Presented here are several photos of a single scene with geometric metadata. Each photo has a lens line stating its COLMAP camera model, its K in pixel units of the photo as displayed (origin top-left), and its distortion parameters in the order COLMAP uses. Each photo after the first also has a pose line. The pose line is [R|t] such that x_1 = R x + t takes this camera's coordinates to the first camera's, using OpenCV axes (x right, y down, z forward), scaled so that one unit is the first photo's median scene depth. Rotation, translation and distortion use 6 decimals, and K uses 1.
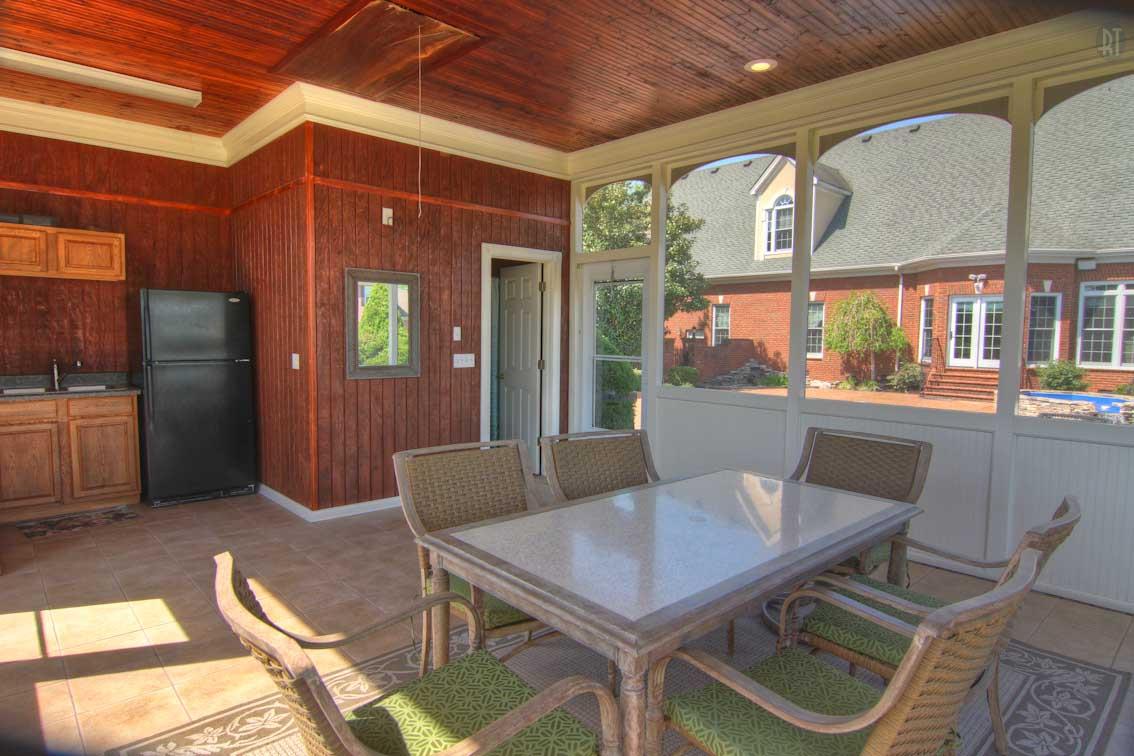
lens RADIAL K [[646.8, 0, 567.0], [0, 646.8, 378.0], [0, 0, 1]] dist [-0.000403, -0.018391]
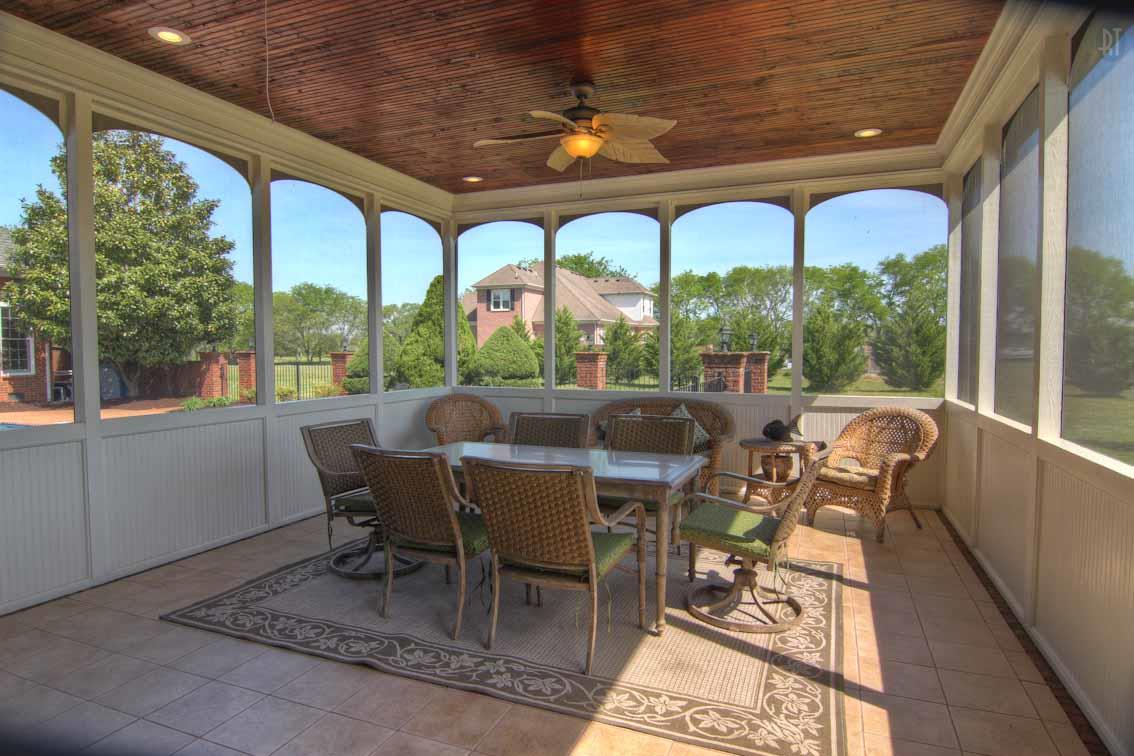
lens RADIAL K [[646.8, 0, 567.0], [0, 646.8, 378.0], [0, 0, 1]] dist [-0.000403, -0.018391]
pose [[-0.423637, -0.053308, 0.904262, -0.716713], [0.058303, 0.994592, 0.085947, -0.066024], [-0.903954, 0.089131, -0.418238, 0.897585]]
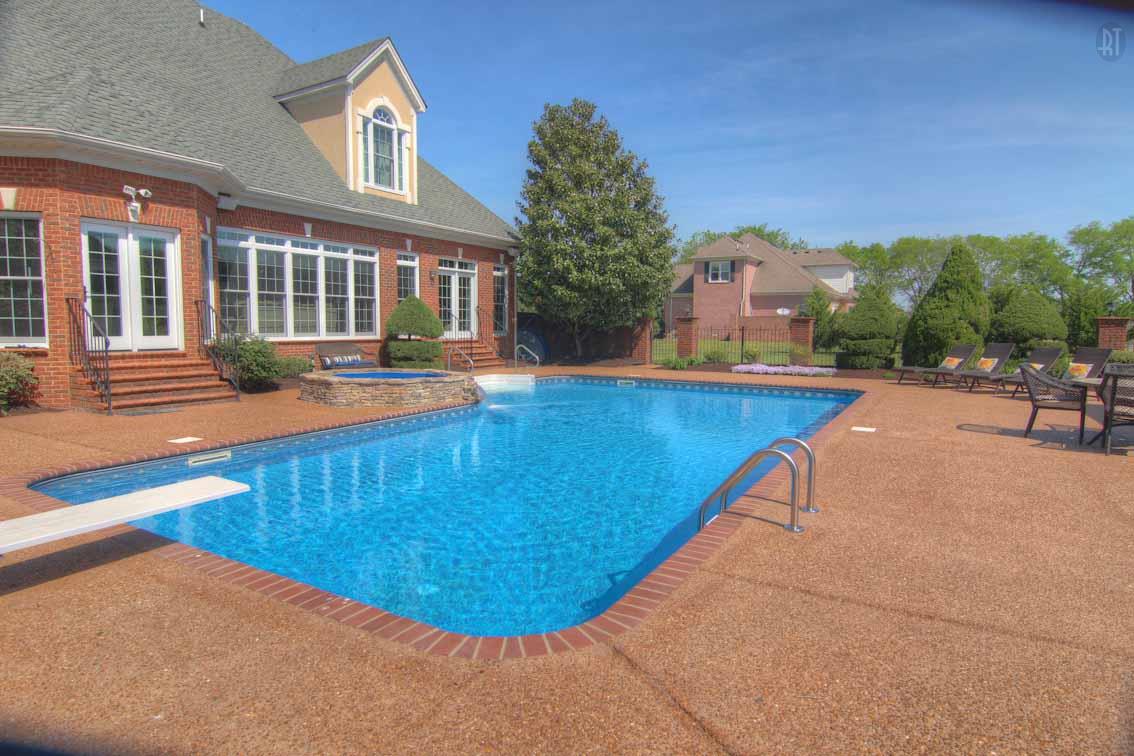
lens RADIAL K [[646.8, 0, 567.0], [0, 646.8, 378.0], [0, 0, 1]] dist [-0.000403, -0.018391]
pose [[-0.291123, -0.096274, 0.951829, -0.151978], [0.056299, 0.991475, 0.117503, -0.164579], [-0.955028, 0.087795, -0.283221, 3.458496]]
